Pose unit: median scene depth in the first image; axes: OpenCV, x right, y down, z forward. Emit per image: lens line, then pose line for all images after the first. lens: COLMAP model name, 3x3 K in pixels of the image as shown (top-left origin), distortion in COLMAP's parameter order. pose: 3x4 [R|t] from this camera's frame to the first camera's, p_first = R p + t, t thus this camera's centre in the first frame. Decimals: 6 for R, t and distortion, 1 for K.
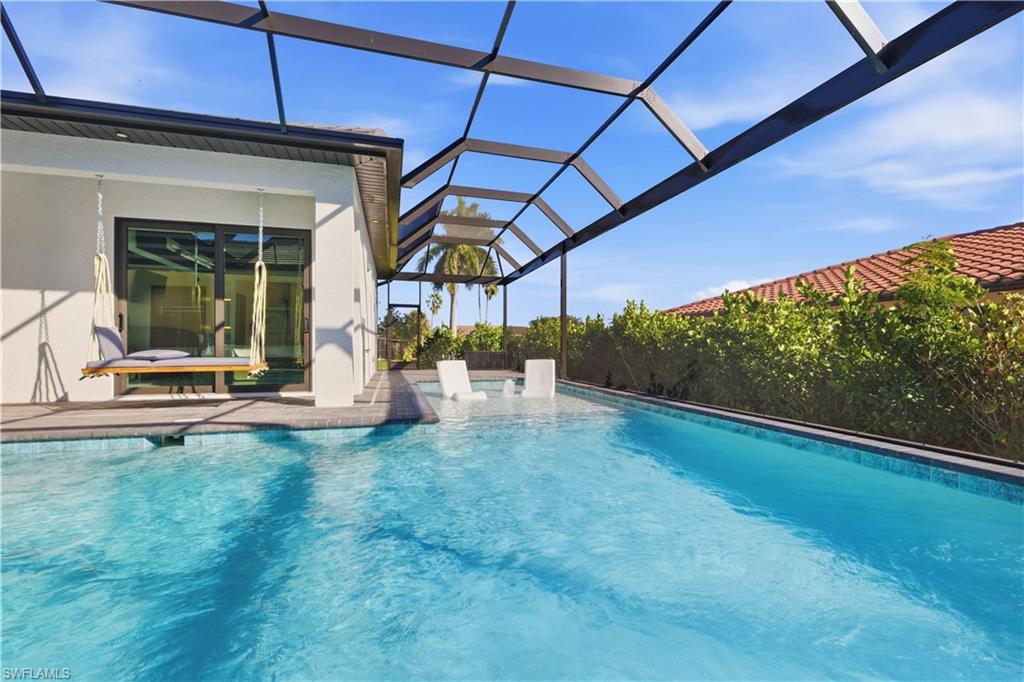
lens RADIAL K [[439.6, 0, 512.0], [0, 439.6, 341.0], [0, 0, 1]] dist [0.002415, 0.000077]
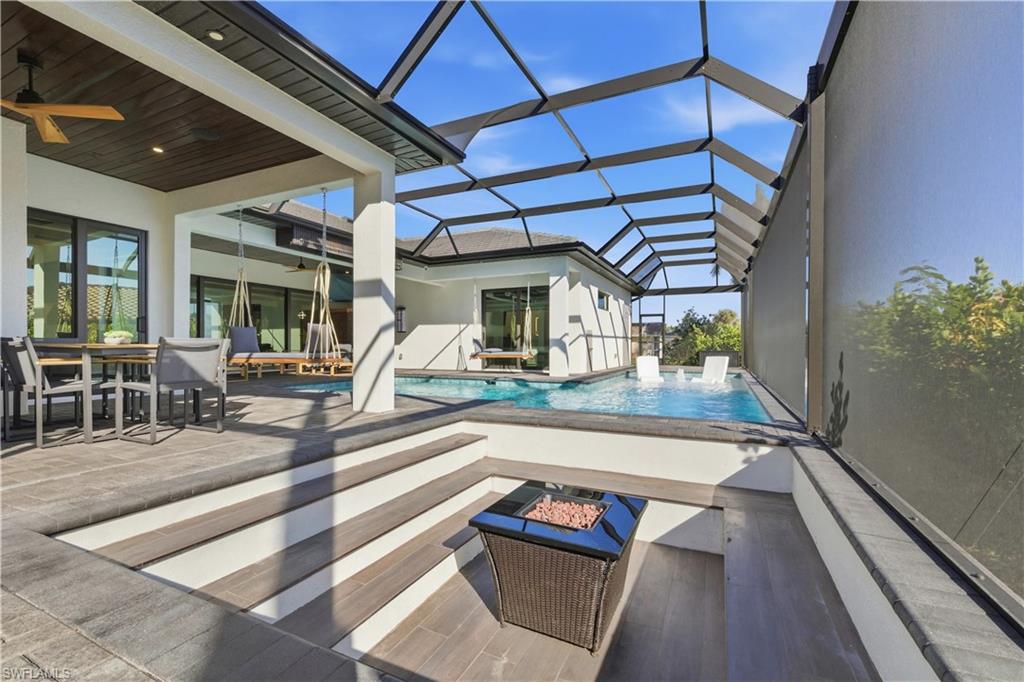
lens RADIAL K [[439.6, 0, 512.0], [0, 439.6, 341.0], [0, 0, 1]] dist [0.002415, 0.000077]
pose [[0.757706, -0.010333, -0.652514, 0.755030], [0.010458, 0.999939, -0.003691, -0.009316], [0.652512, -0.004027, 0.757768, -0.668721]]
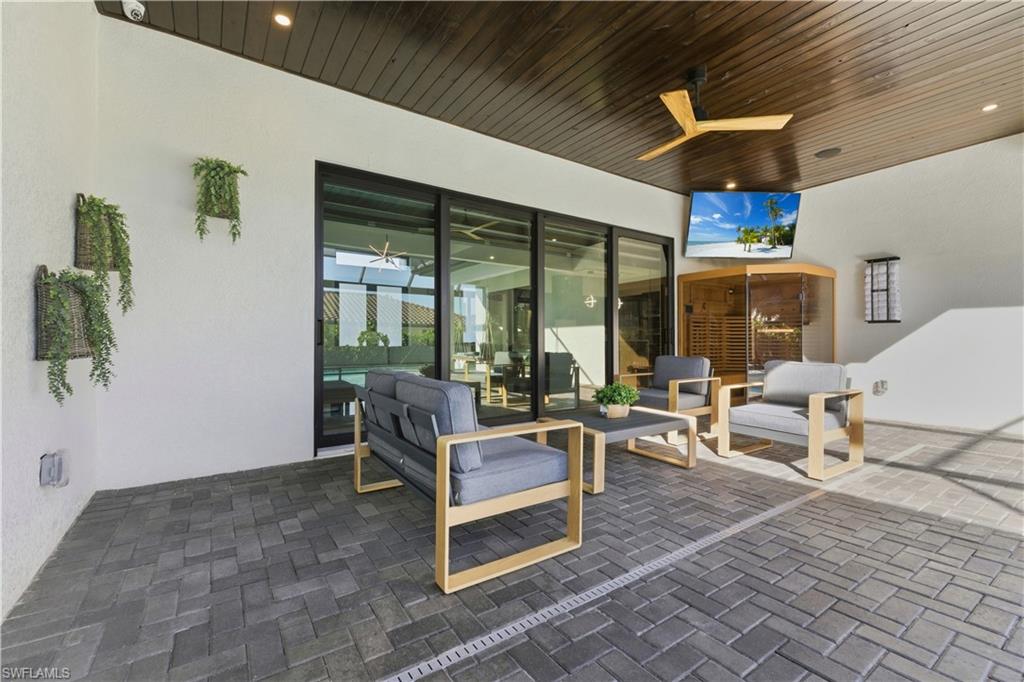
lens RADIAL K [[432.7, 0, 510.9], [0, 432.7, 338.0], [0, 0, 1]] dist [0.007328, -0.000067]
pose [[0.327363, -0.008719, -0.944858, -0.864525], [0.018123, 0.999831, -0.002948, -0.055496], [0.944725, -0.016159, 0.327466, -0.213600]]
